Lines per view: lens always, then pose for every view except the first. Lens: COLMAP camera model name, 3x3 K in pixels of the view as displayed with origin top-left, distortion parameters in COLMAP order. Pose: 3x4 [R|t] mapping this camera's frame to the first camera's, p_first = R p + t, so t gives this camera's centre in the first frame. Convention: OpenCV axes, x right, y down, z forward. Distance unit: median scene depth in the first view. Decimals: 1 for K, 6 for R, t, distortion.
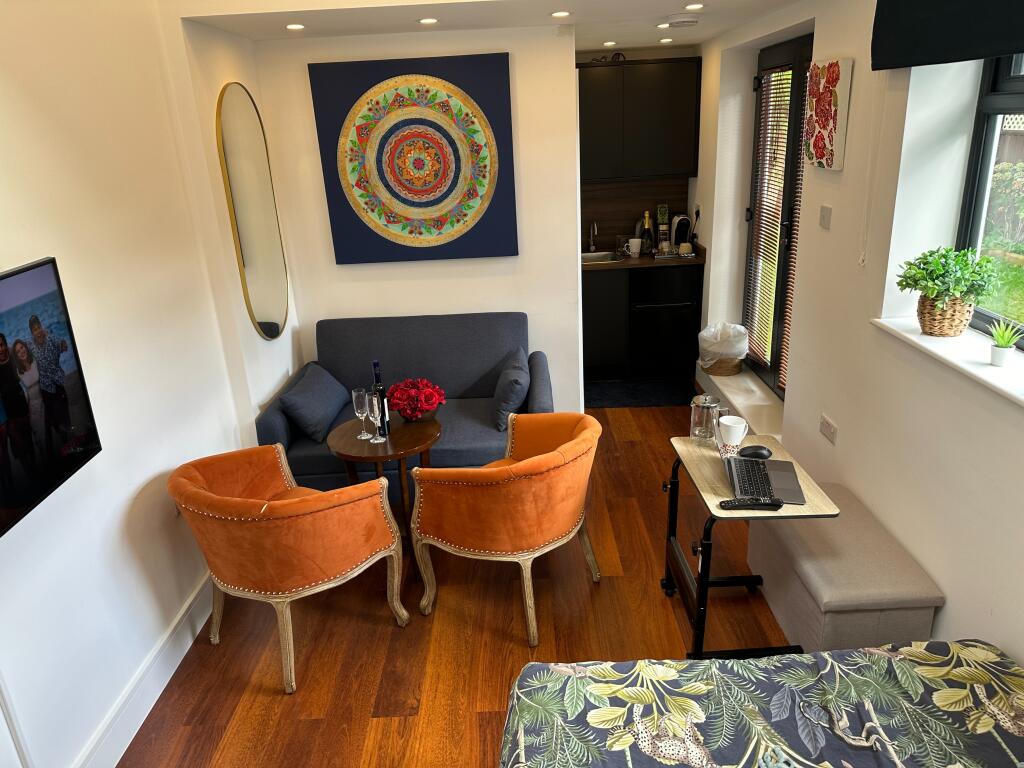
lens RADIAL K [[734.1, 0, 516.0], [0, 734.1, 381.0], [0, 0, 1]] dist [0.058573, -0.101332]
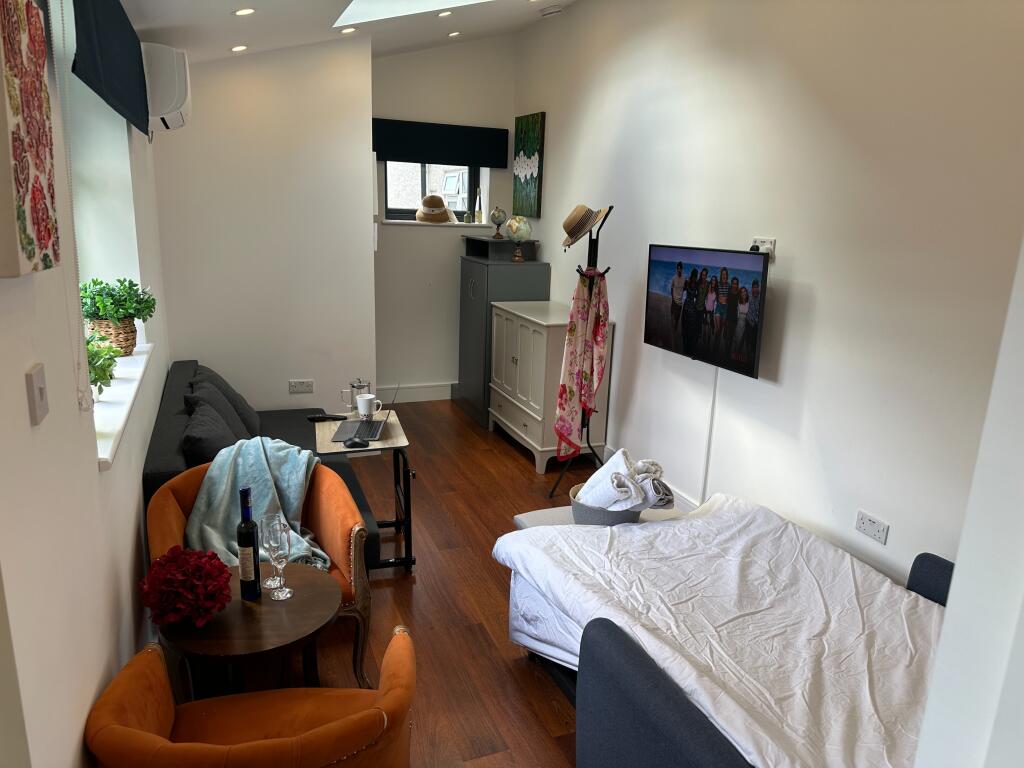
lens RADIAL K [[734.1, 0, 516.0], [0, 734.1, 381.0], [0, 0, 1]] dist [0.058573, -0.101332]
pose [[-0.931209, 0.098371, -0.350959, 0.252200], [-0.112569, 0.838197, 0.533623, -0.361529], [0.346666, 0.536422, -0.769464, 1.081581]]
